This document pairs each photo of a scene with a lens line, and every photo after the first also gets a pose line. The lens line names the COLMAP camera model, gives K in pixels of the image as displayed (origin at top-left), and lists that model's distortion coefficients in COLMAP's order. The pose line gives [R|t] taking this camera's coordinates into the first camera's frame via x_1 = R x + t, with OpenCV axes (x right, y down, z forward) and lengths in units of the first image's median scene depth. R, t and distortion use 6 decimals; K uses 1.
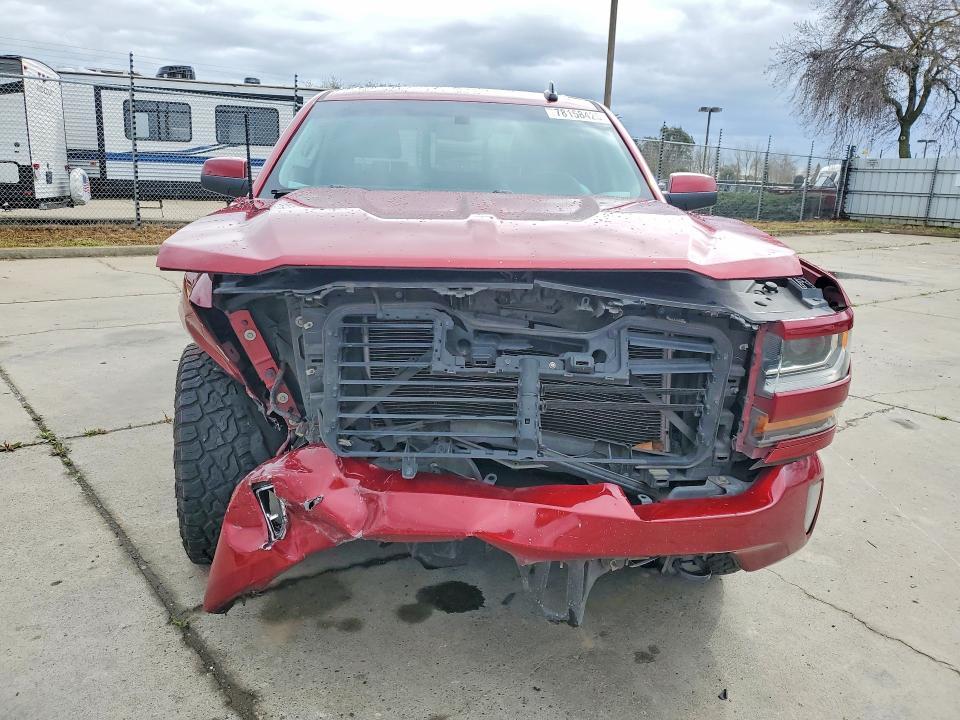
lens RADIAL K [[757.2, 0, 477.0], [0, 757.2, 356.2], [0, 0, 1]] dist [0.017255, -0.009513]
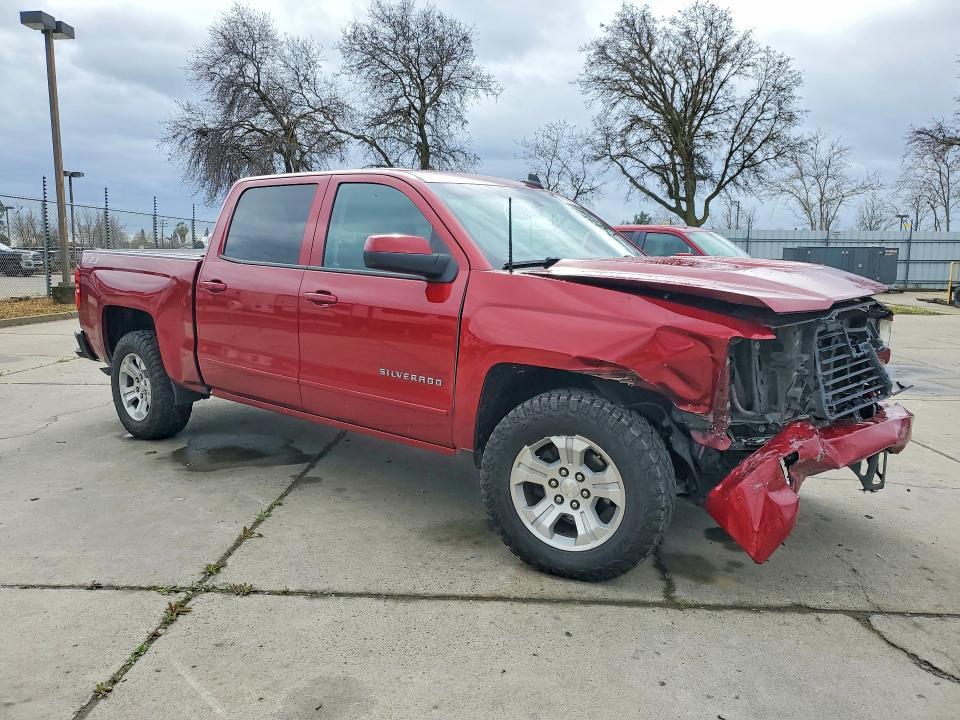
lens RADIAL K [[757.2, 0, 477.6], [0, 757.2, 357.9], [0, 0, 1]] dist [0.017255, -0.009513]
pose [[0.655088, -0.130632, 0.744174, -0.909941], [0.189304, 0.981902, 0.005721, -0.072901], [-0.731453, 0.137128, 0.667961, 0.222652]]
